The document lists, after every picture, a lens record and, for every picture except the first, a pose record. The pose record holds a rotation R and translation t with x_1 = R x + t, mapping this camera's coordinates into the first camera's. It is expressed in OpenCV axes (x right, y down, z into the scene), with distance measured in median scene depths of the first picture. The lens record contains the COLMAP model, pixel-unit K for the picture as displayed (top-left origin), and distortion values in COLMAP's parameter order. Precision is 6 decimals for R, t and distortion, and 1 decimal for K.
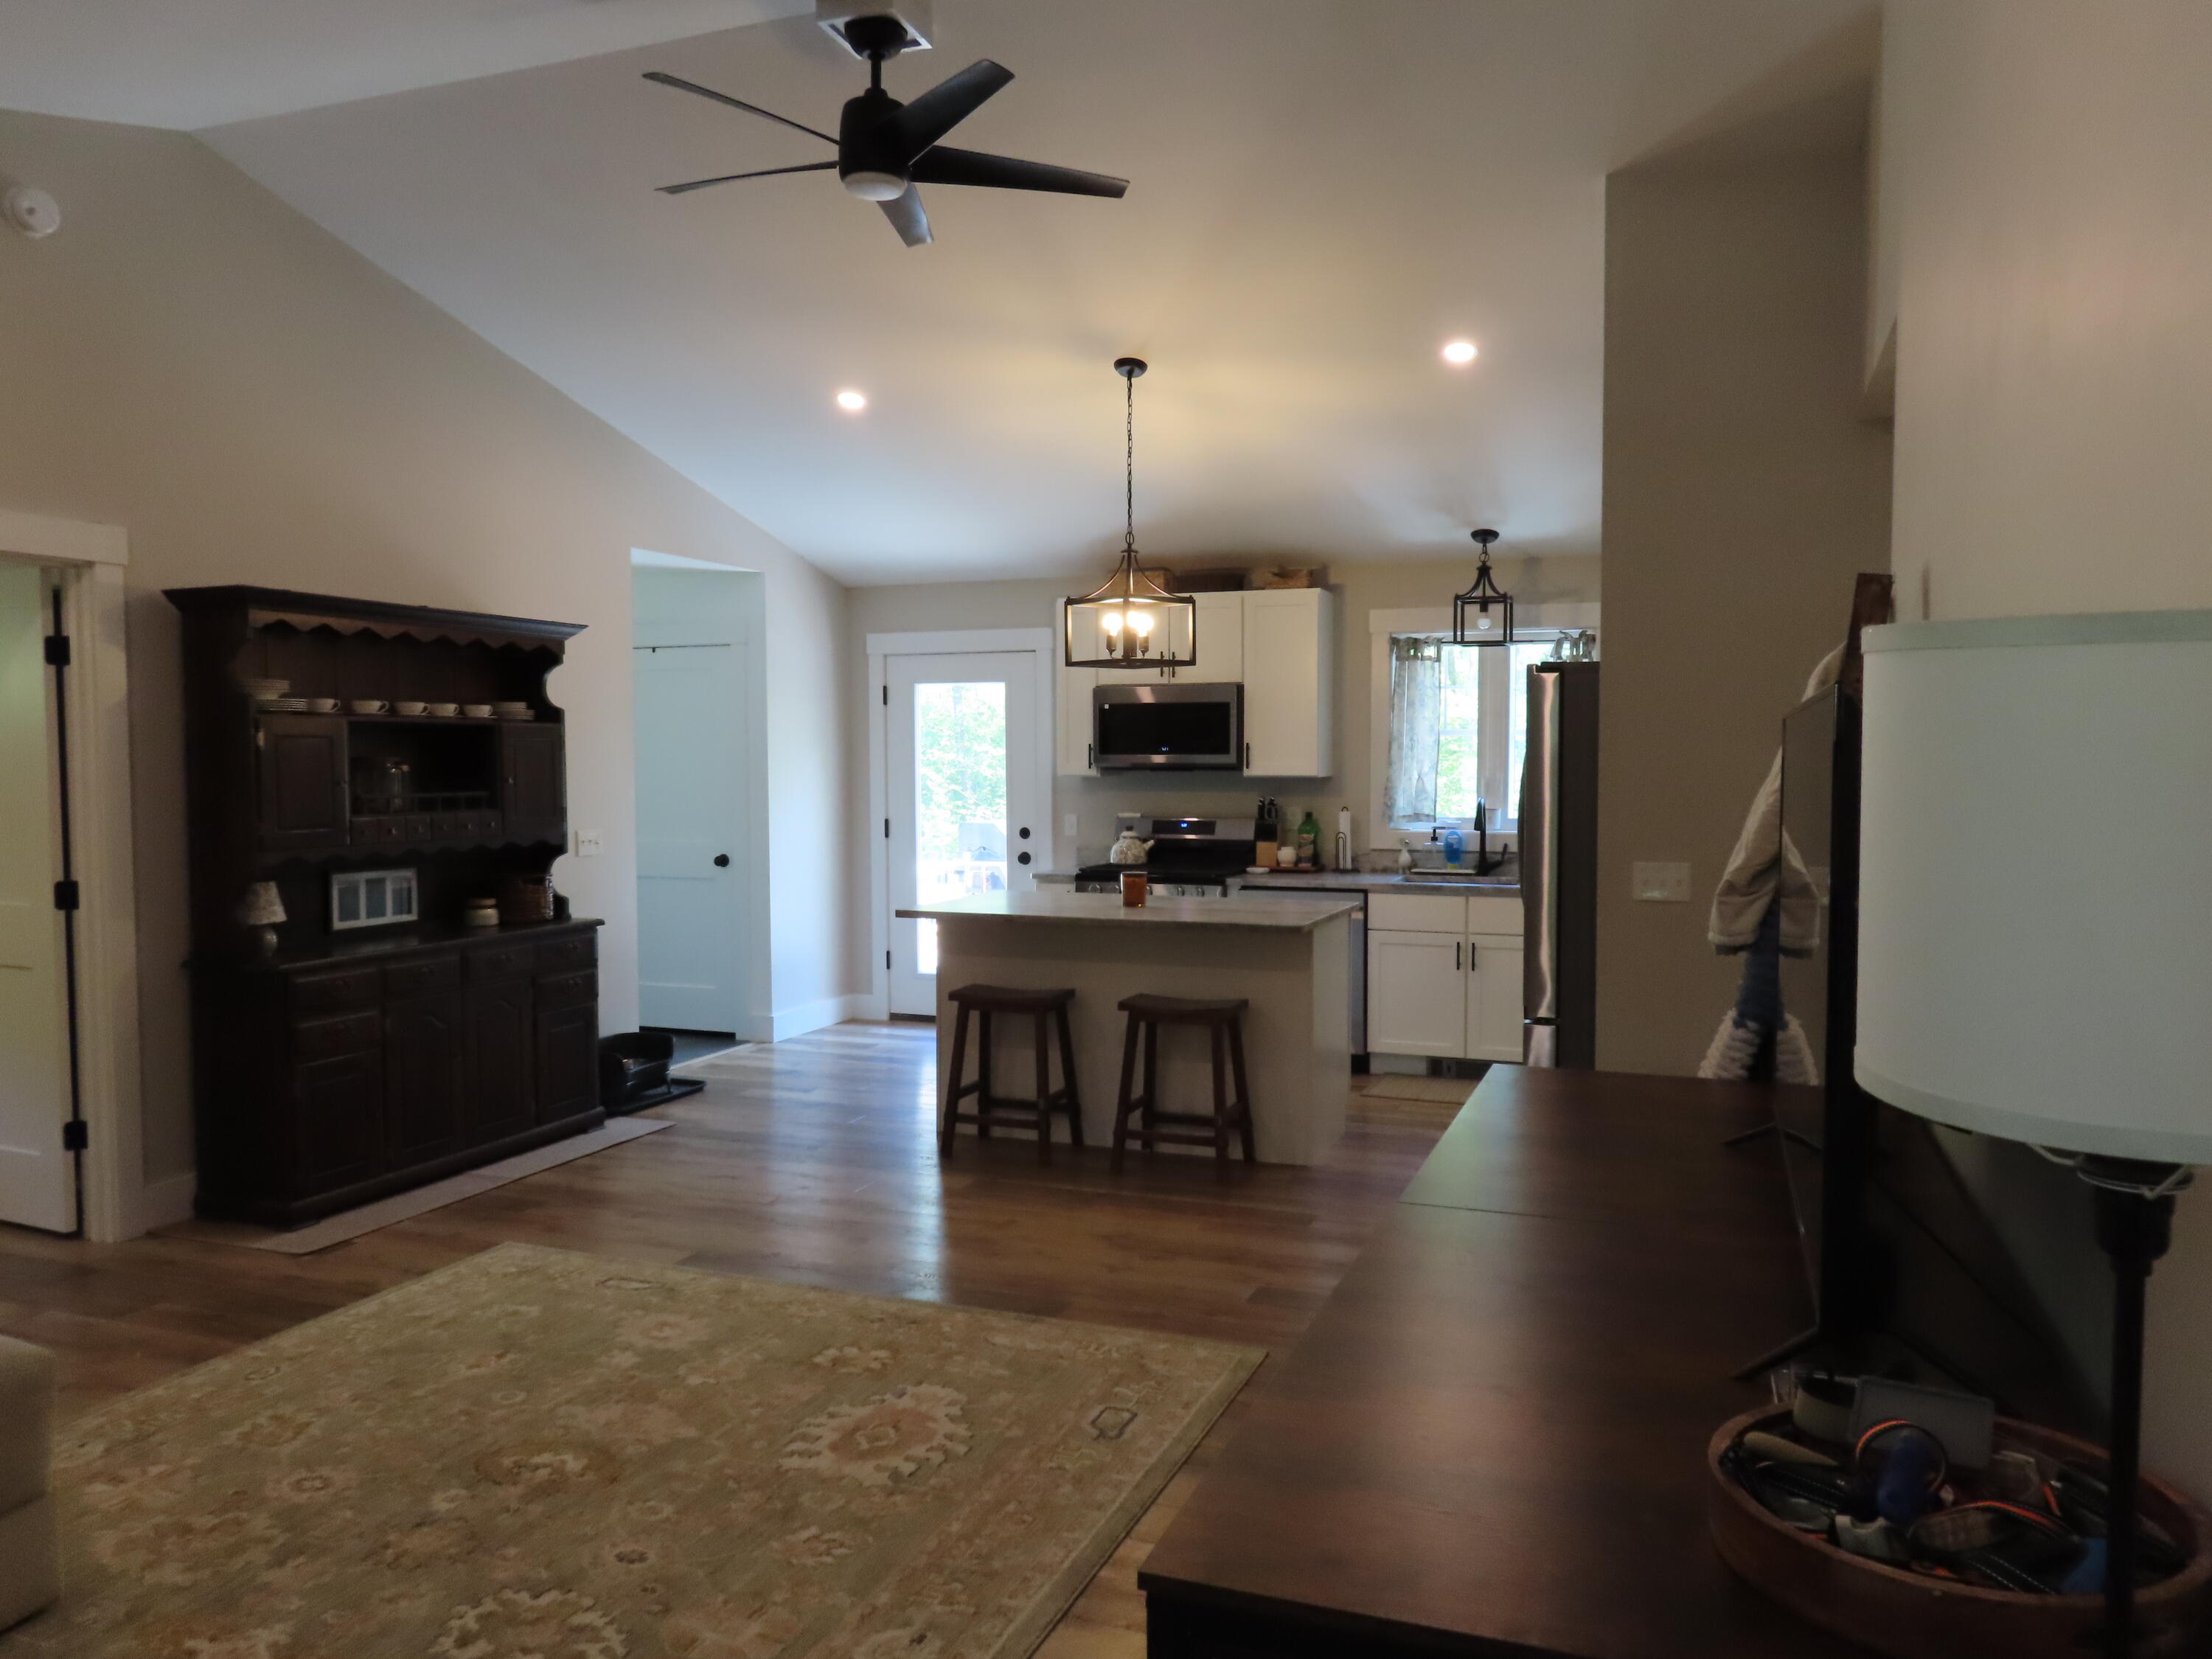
lens RADIAL K [[1667.4, 0, 1106.0], [0, 1667.4, 829.5], [0, 0, 1]] dist [0.009735, 0.002391]
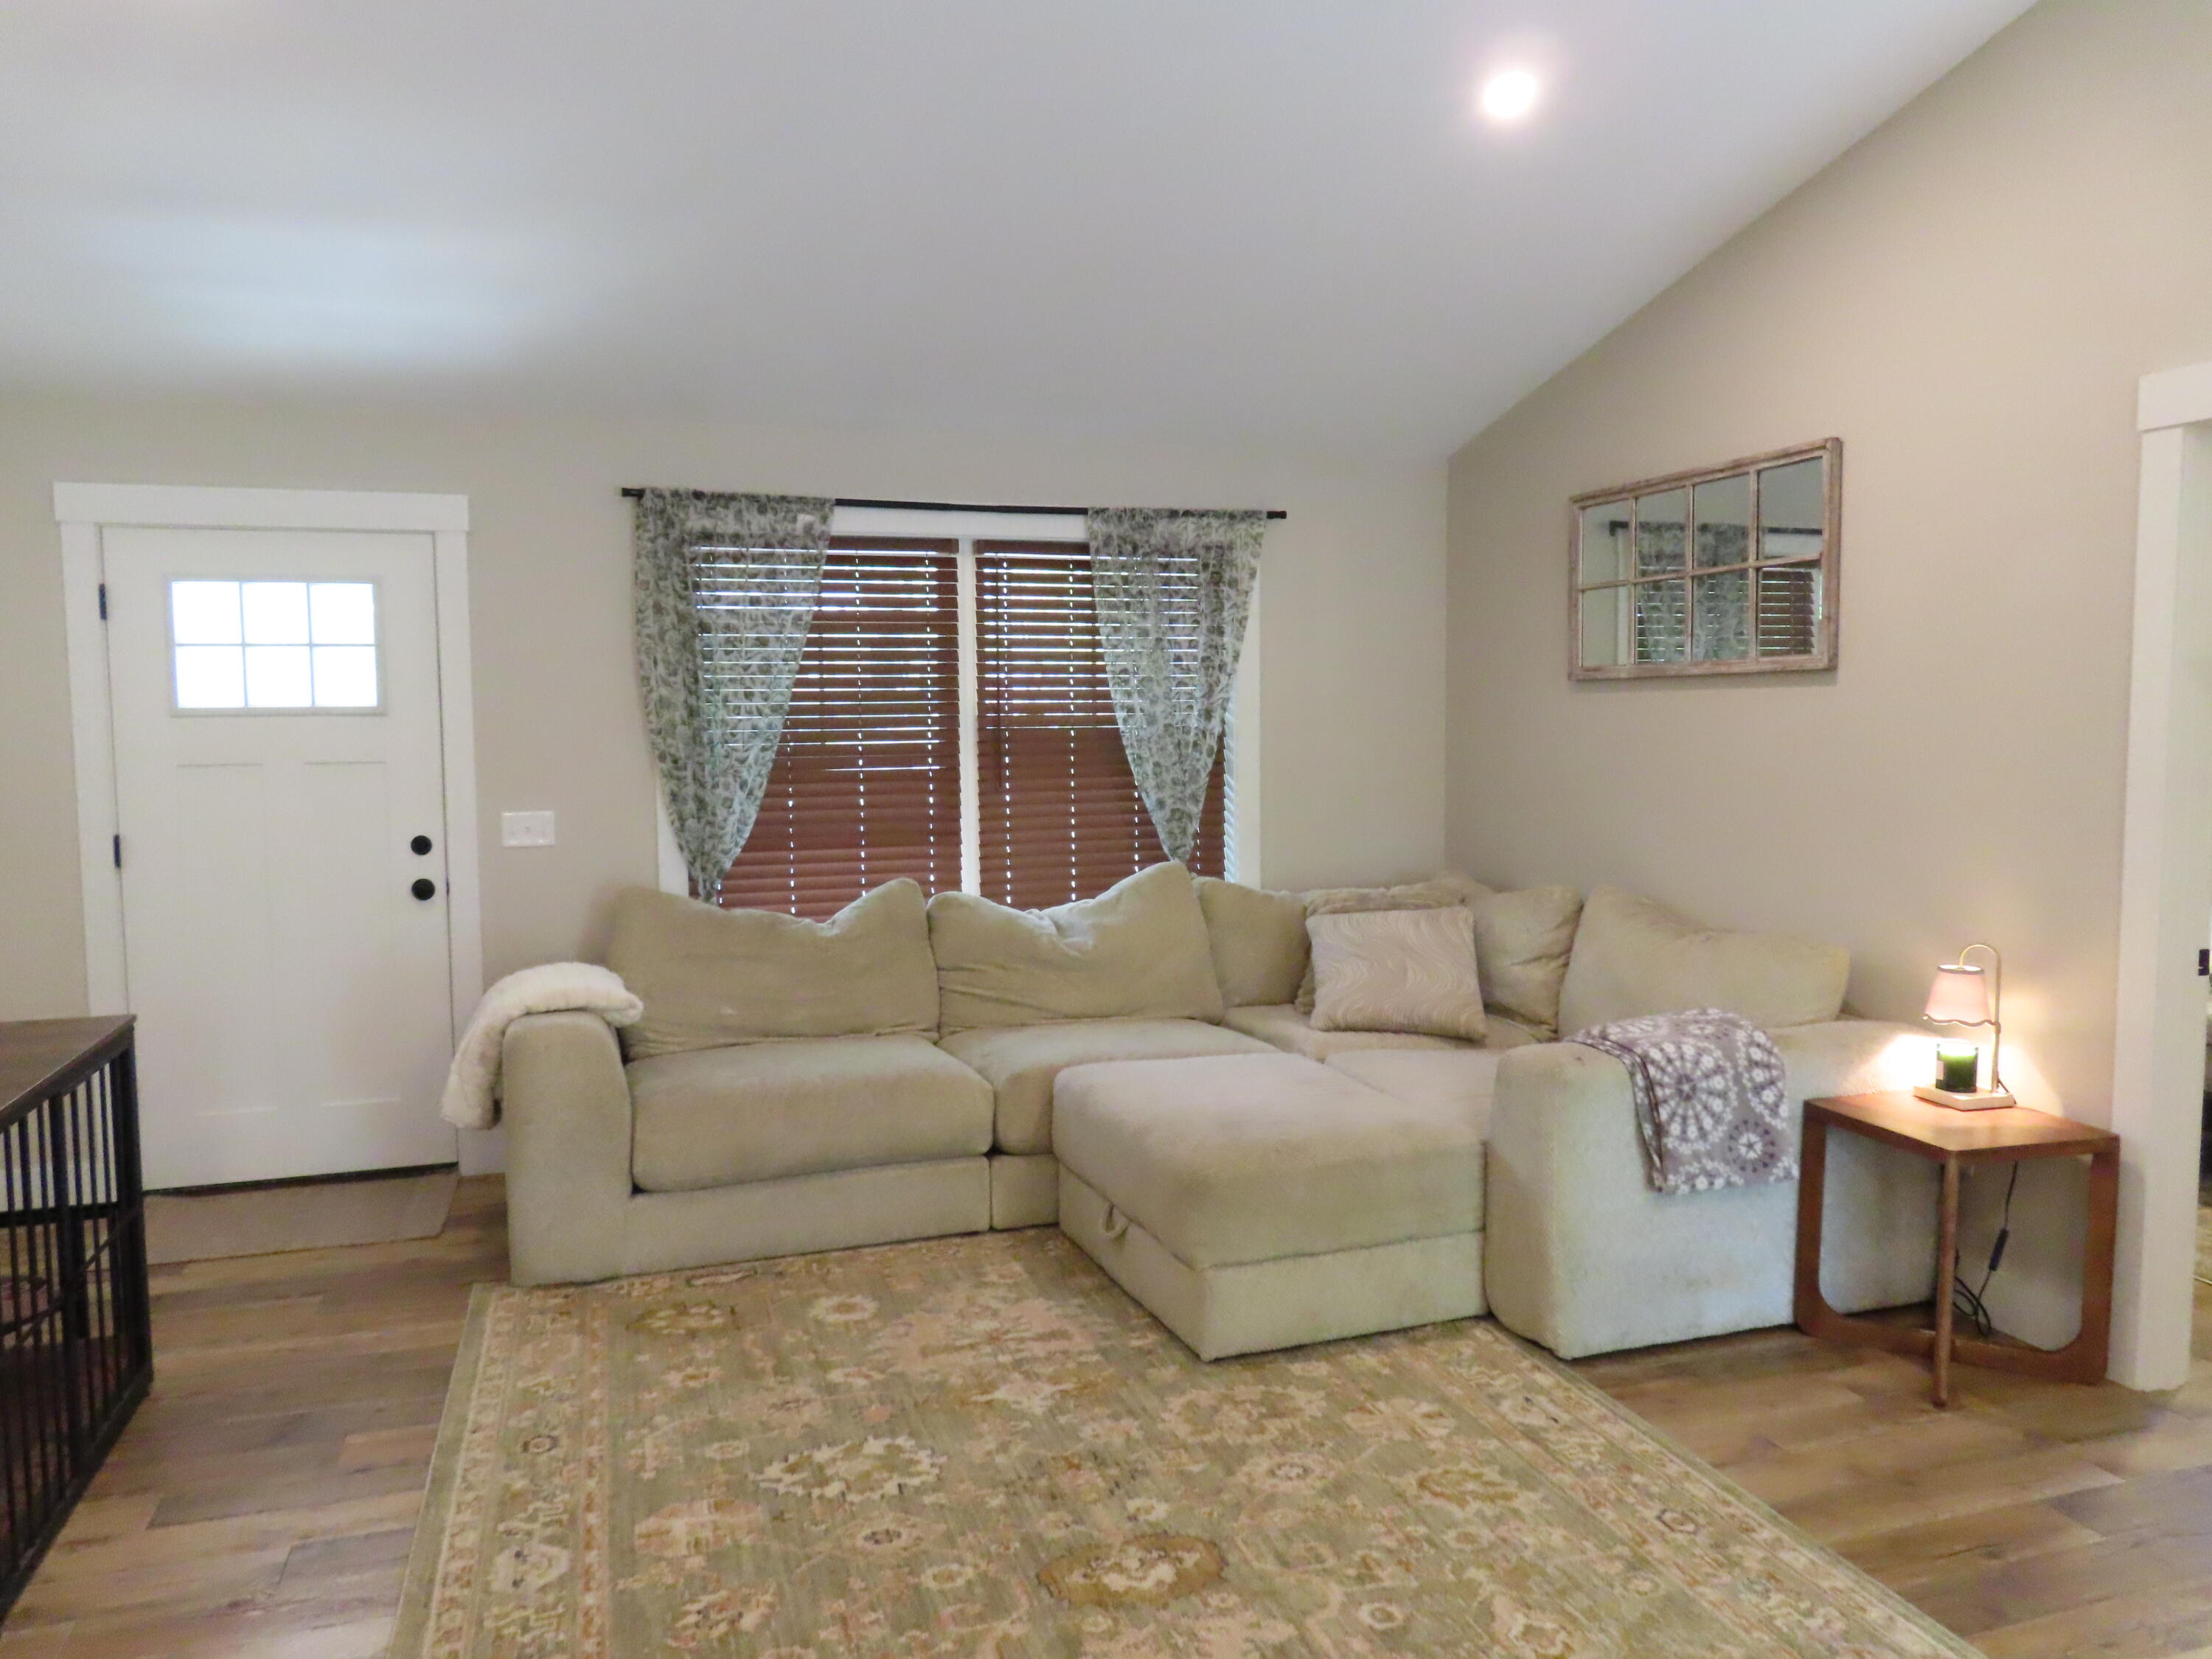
lens RADIAL K [[1667.4, 0, 1106.0], [0, 1667.4, 829.5], [0, 0, 1]] dist [0.009735, 0.002391]
pose [[-0.779639, 0.065085, -0.622838, 0.181757], [-0.022435, 0.991043, 0.131644, -0.098184], [0.625827, 0.116609, -0.771196, 1.659925]]
